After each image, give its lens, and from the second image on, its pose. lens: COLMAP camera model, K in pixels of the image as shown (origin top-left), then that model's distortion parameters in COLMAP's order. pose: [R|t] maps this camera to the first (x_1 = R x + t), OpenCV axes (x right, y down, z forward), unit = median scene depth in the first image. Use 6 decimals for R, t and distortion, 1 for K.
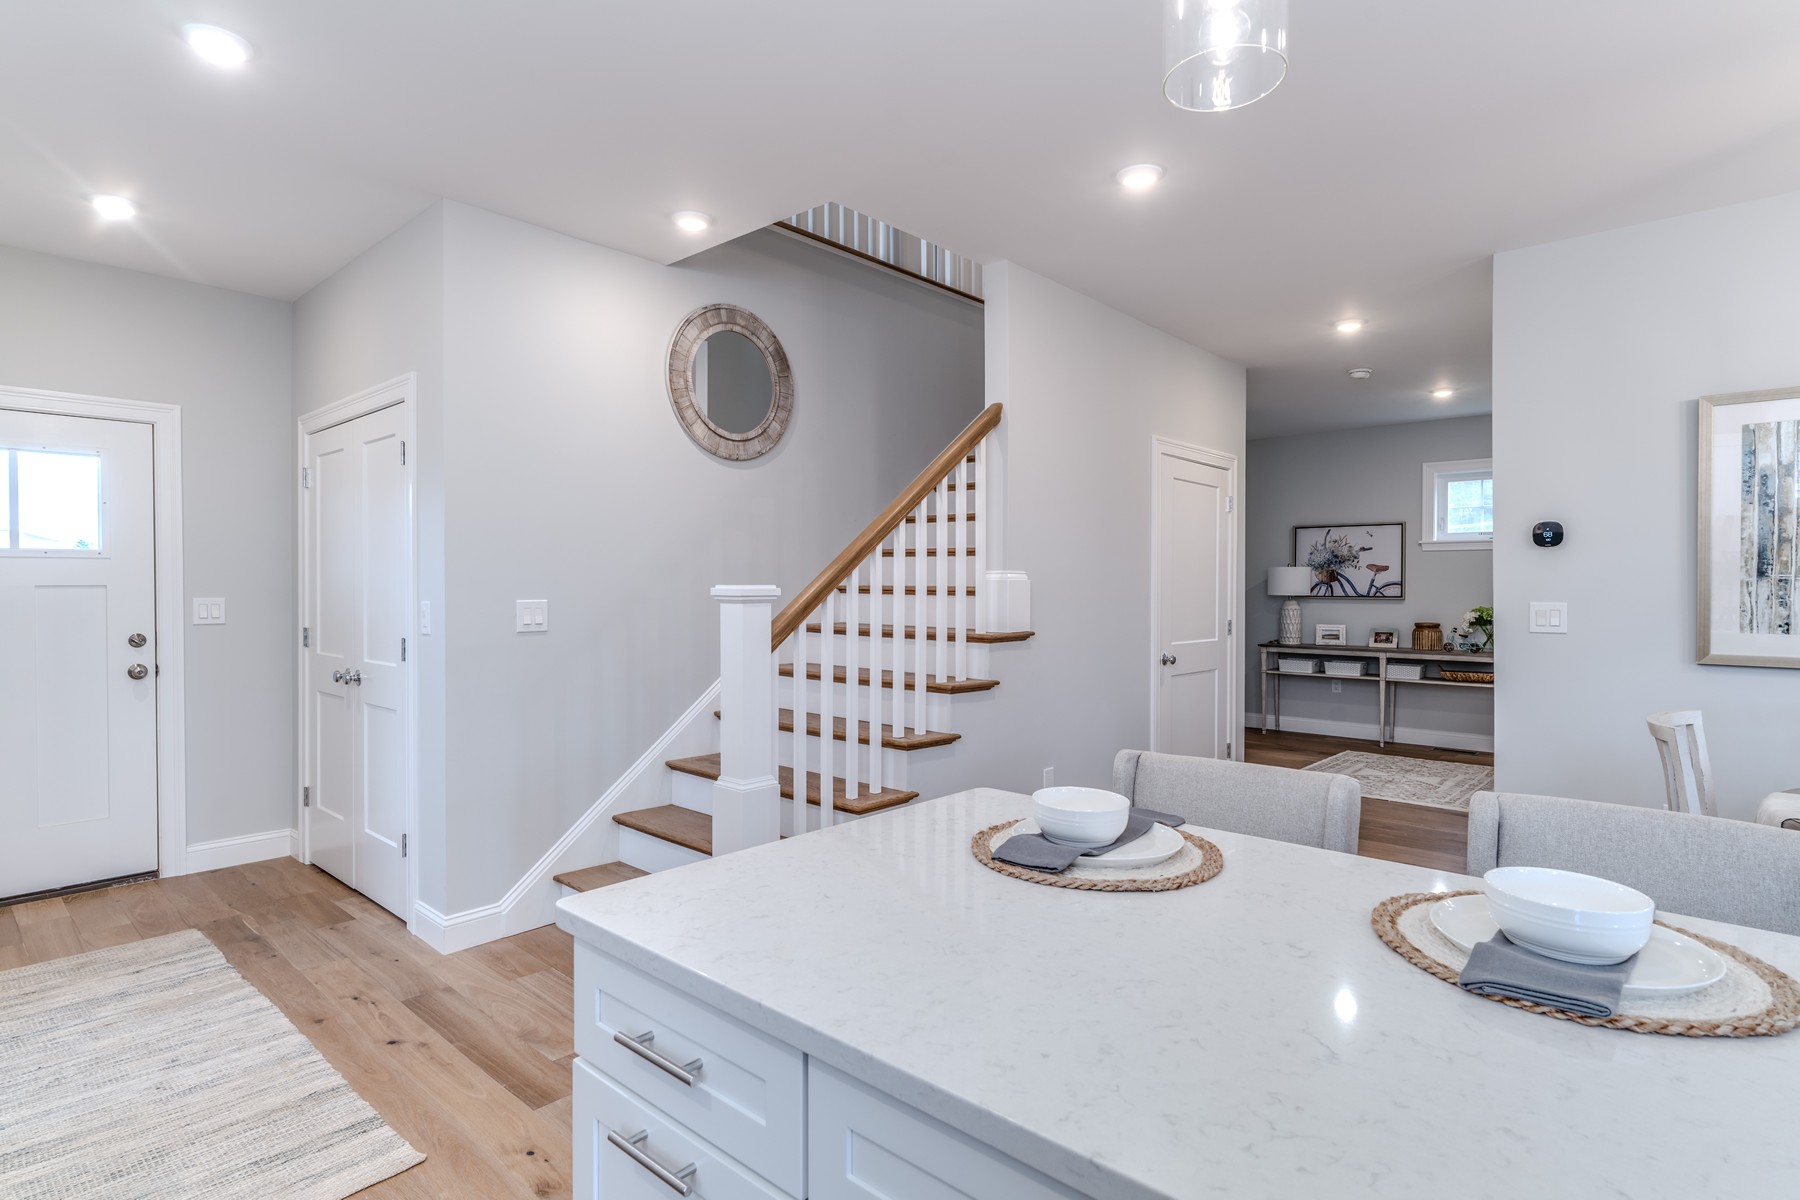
lens RADIAL K [[919.7, 0, 891.0], [0, 919.7, 591.2], [0, 0, 1]] dist [-0.004883, 0.001281]
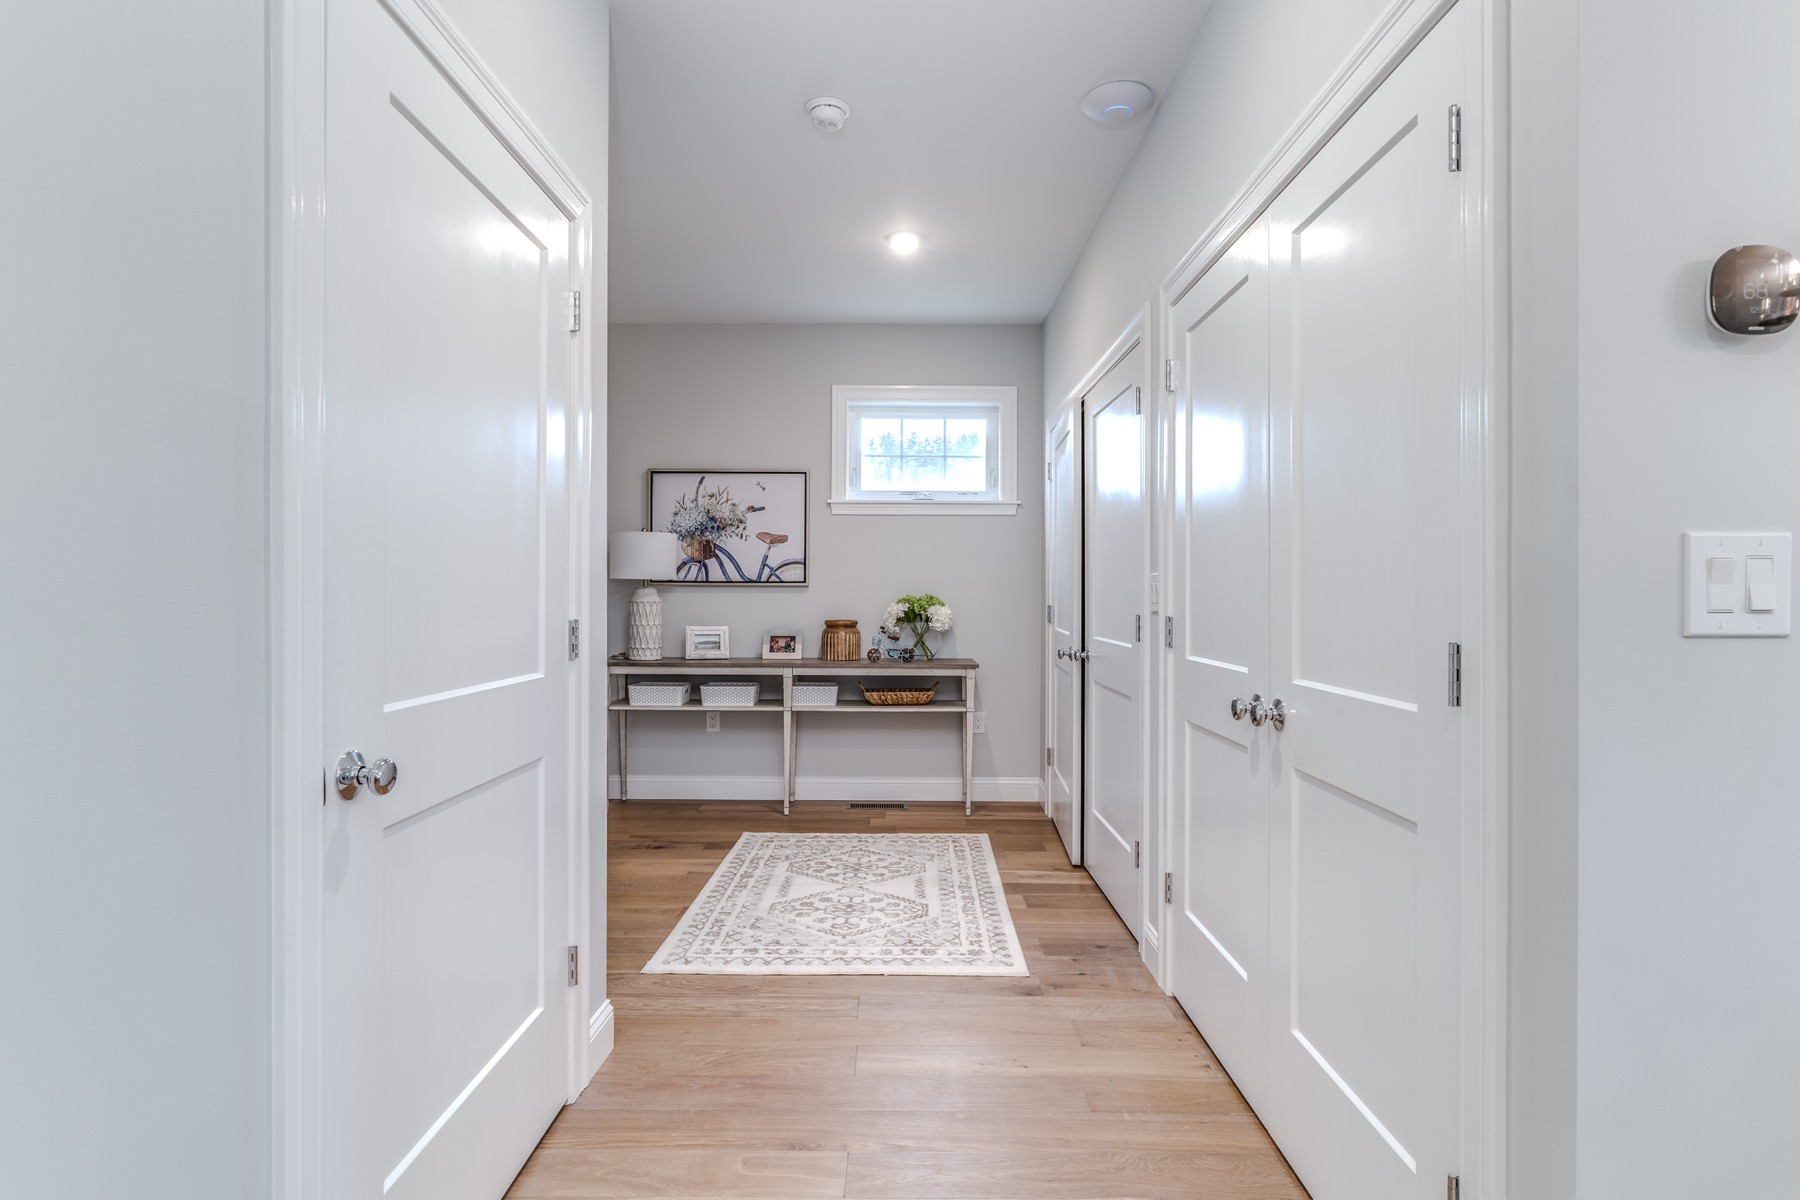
lens RADIAL K [[919.7, 0, 890.4], [0, 919.7, 596.7], [0, 0, 1]] dist [-0.004883, 0.001281]
pose [[0.743584, -0.001157, 0.668642, 0.159185], [0.000096, 0.999999, 0.001624, 0.016058], [-0.668643, -0.001143, 0.743583, 0.473216]]
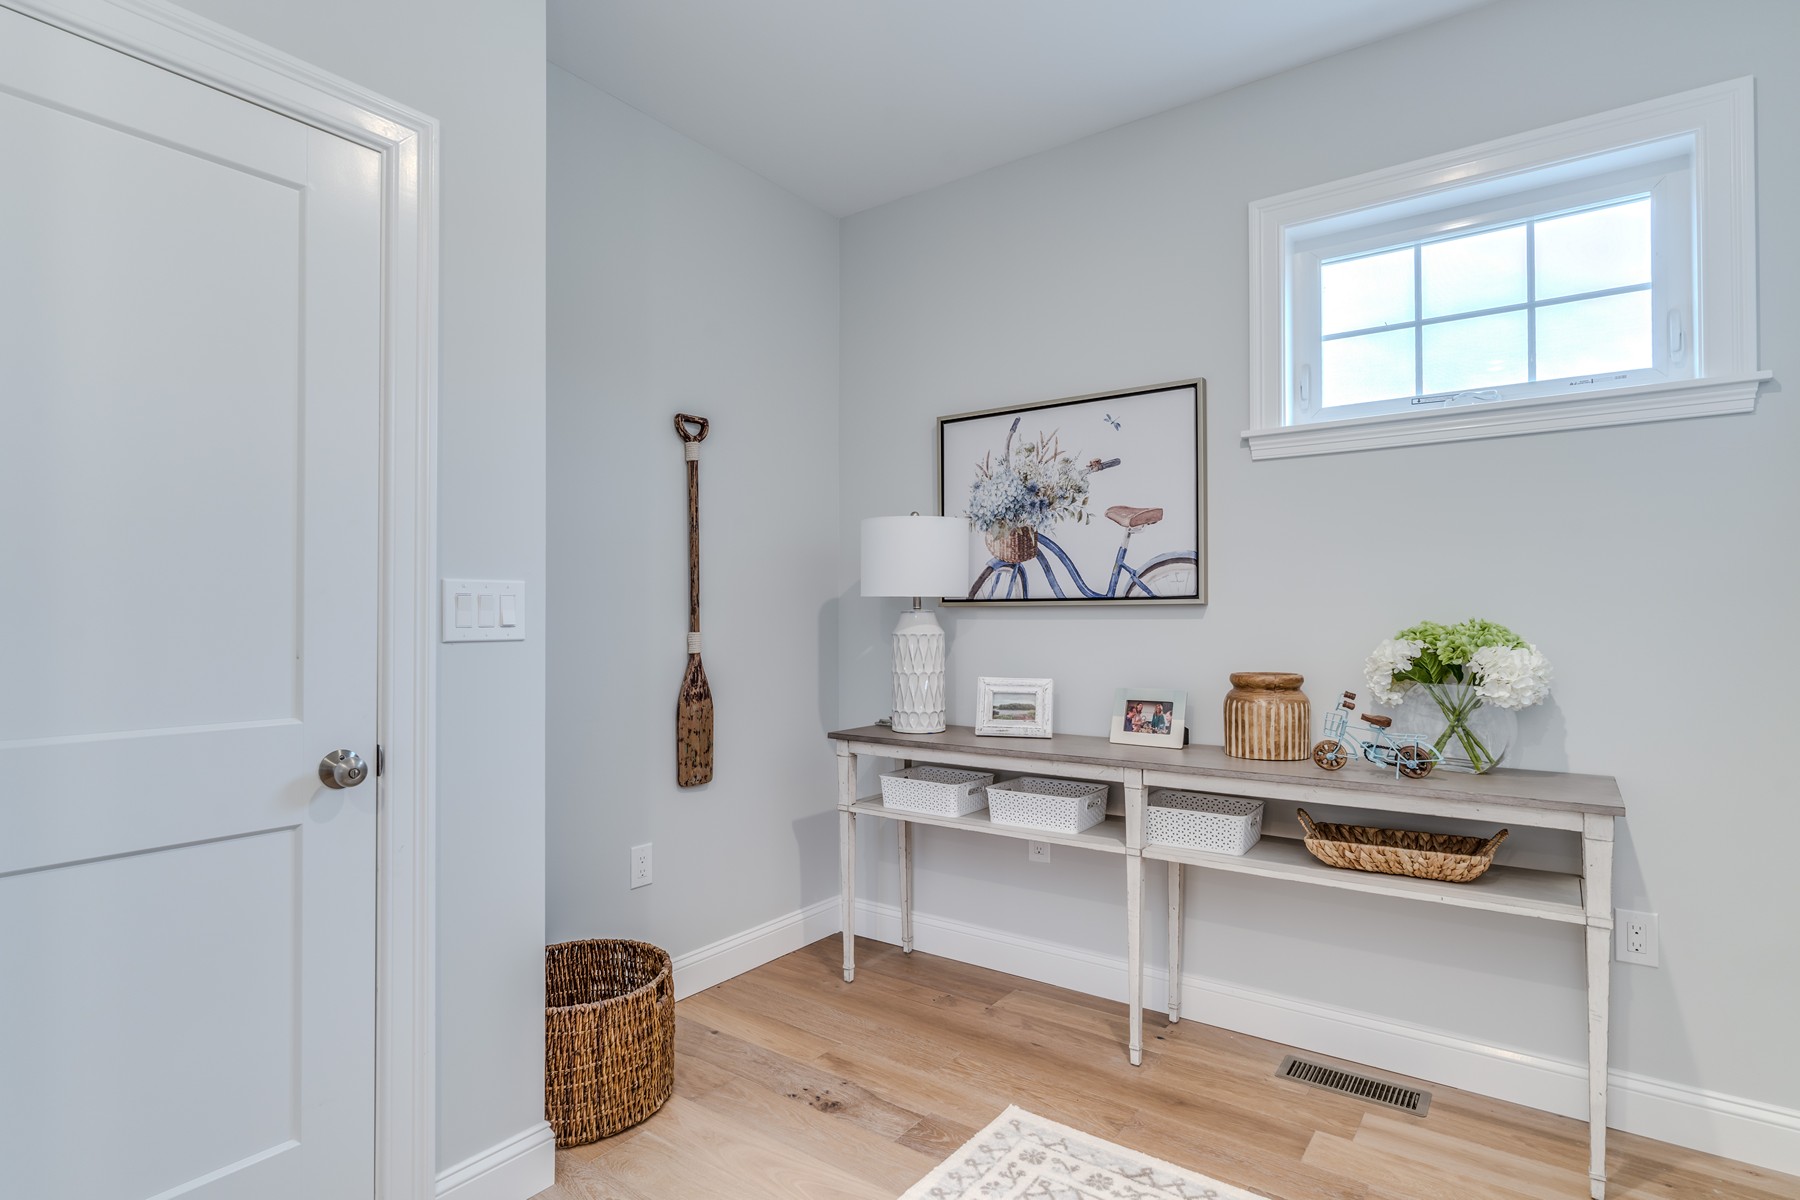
lens RADIAL K [[919.7, 0, 887.0], [0, 919.7, 607.3], [0, 0, 1]] dist [-0.004883, 0.001281]
pose [[0.995104, -0.006209, 0.098637, 0.417541], [0.007519, 0.999888, -0.012911, 0.013954], [-0.098546, 0.013589, 0.995040, 0.687469]]
